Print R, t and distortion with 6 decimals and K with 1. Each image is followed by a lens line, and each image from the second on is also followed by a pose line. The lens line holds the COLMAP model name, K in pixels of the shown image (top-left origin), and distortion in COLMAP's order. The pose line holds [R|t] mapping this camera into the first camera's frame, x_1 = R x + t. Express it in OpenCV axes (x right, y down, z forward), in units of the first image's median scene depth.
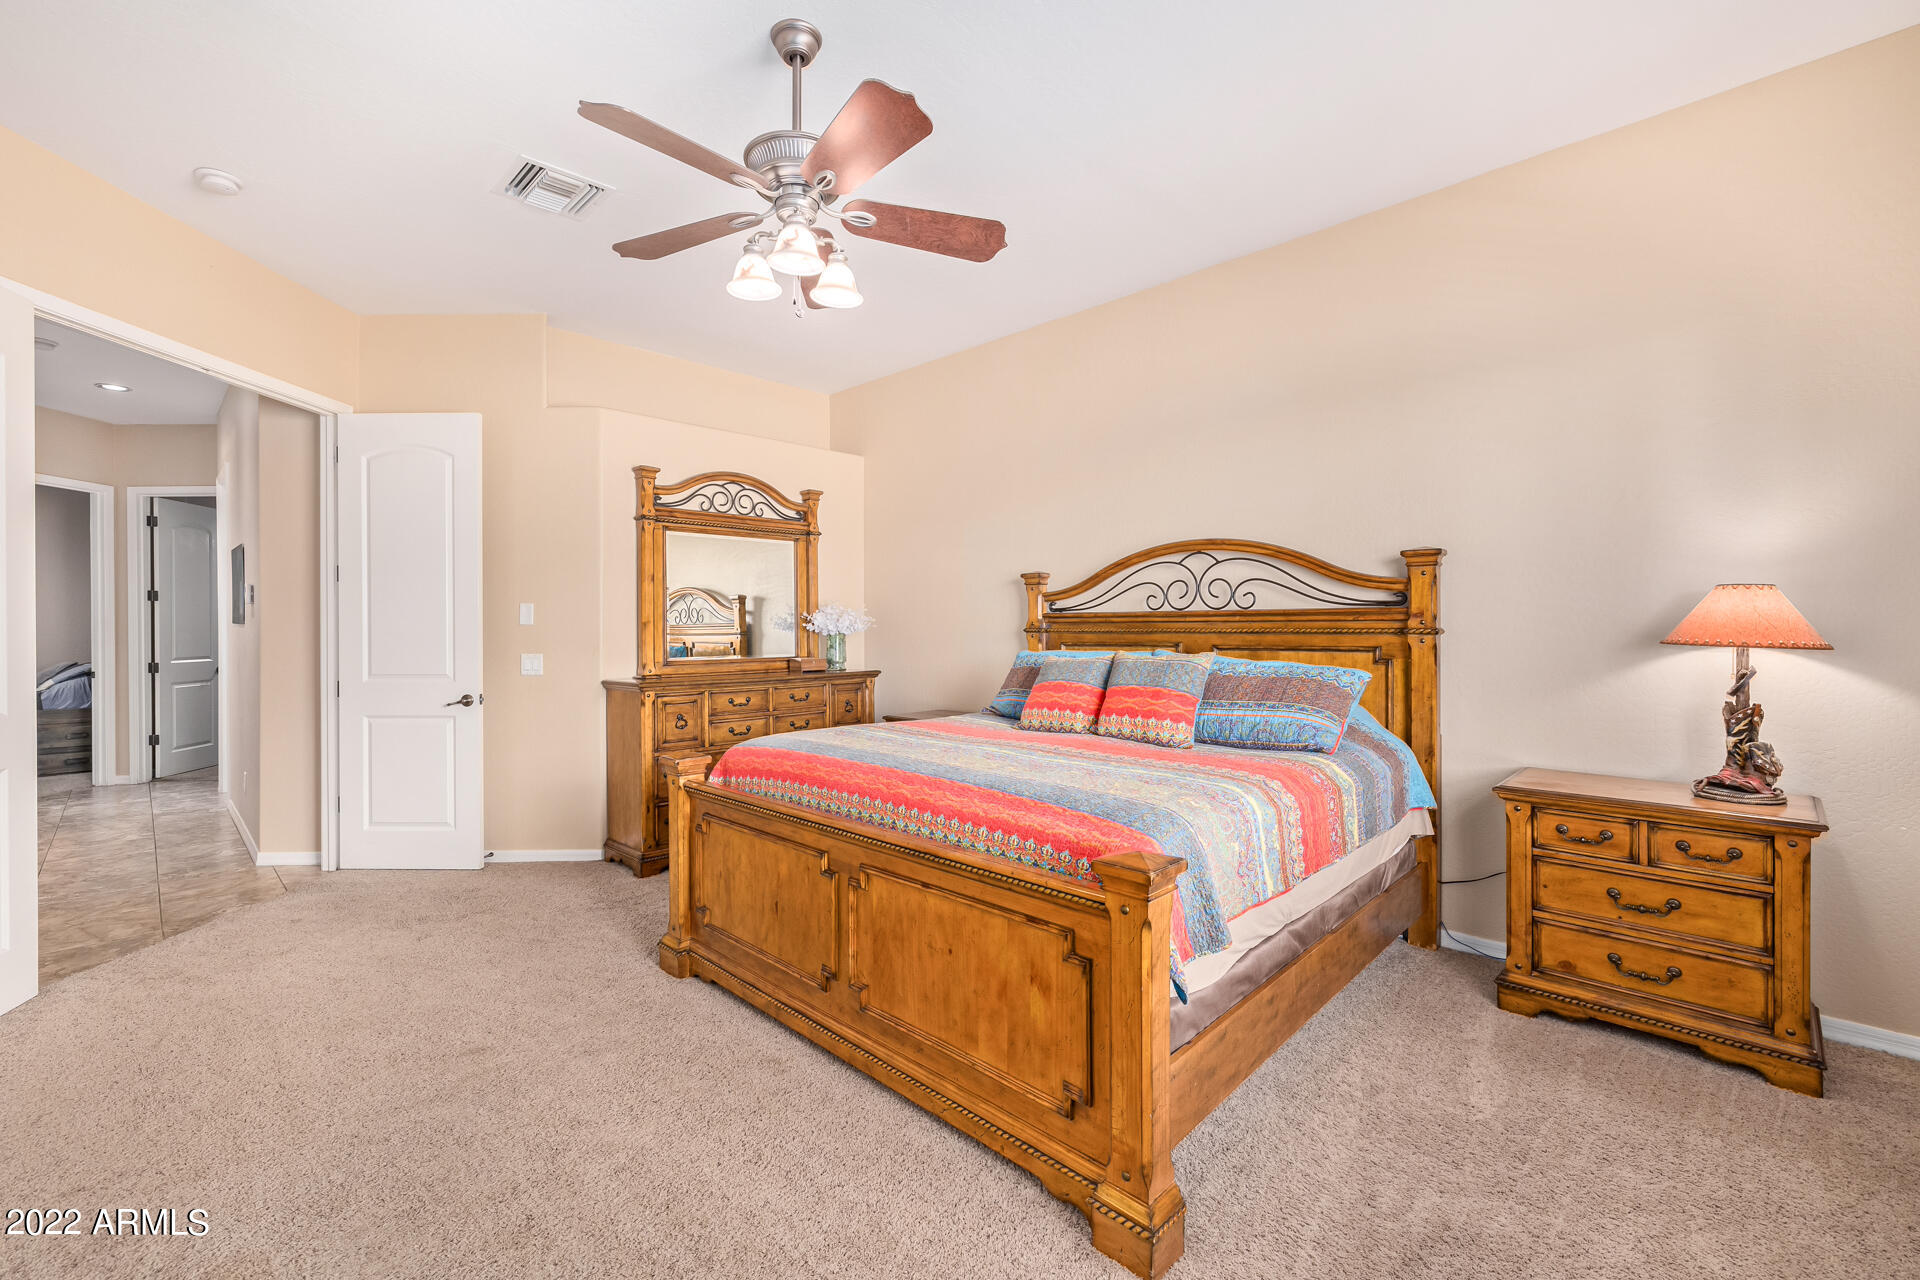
lens RADIAL K [[832.3, 0, 951.1], [0, 832.3, 635.5], [0, 0, 1]] dist [0.000180, -0.001049]
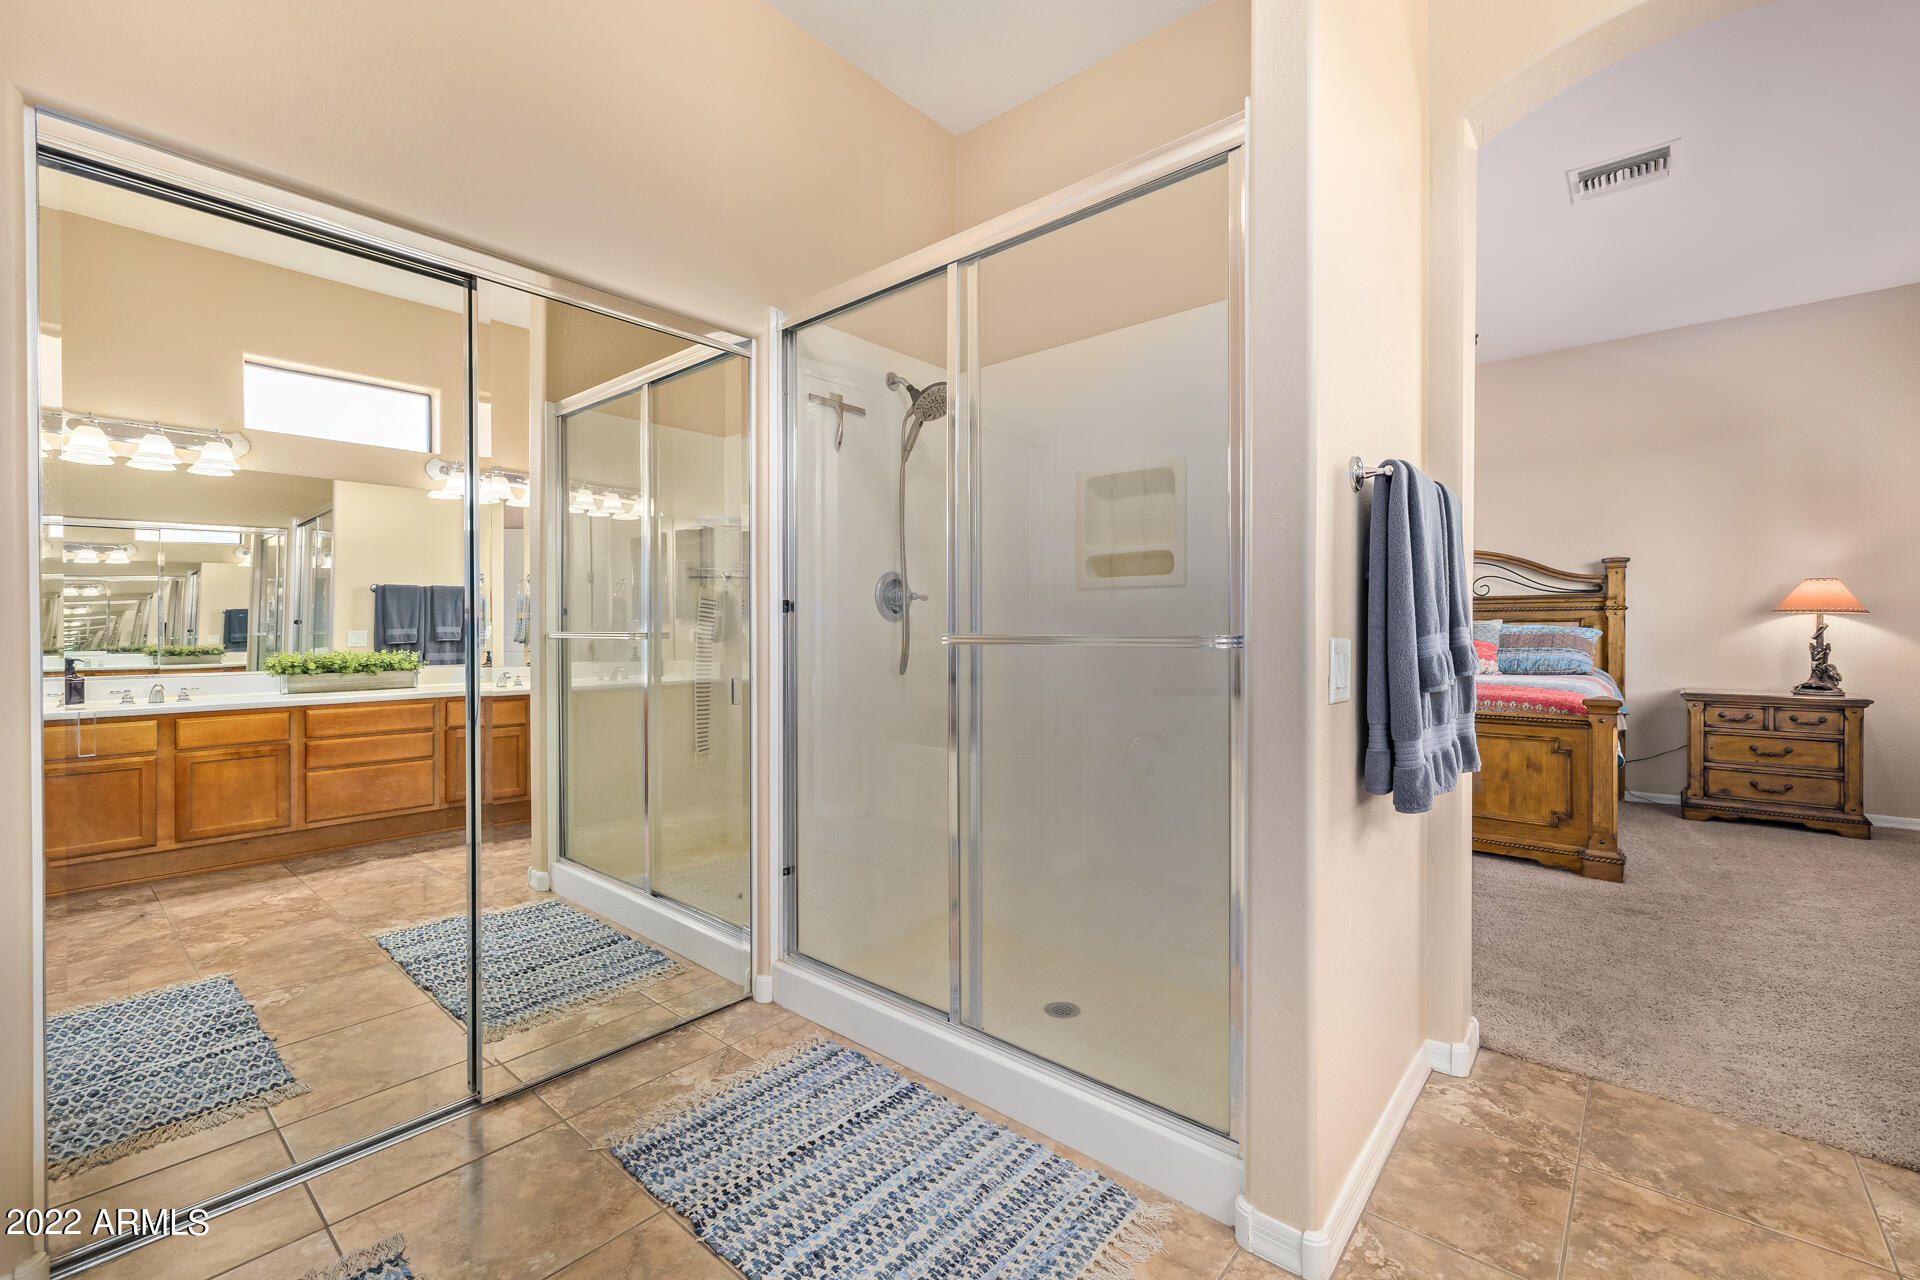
lens RADIAL K [[832.3, 0, 969.1], [0, 832.3, 633.1], [0, 0, 1]] dist [0.000180, -0.001049]
pose [[0.997871, 0.001344, 0.065211, -1.042744], [-0.001049, 0.999989, -0.004560, 0.068490], [-0.065216, 0.004482, 0.997861, -0.711490]]
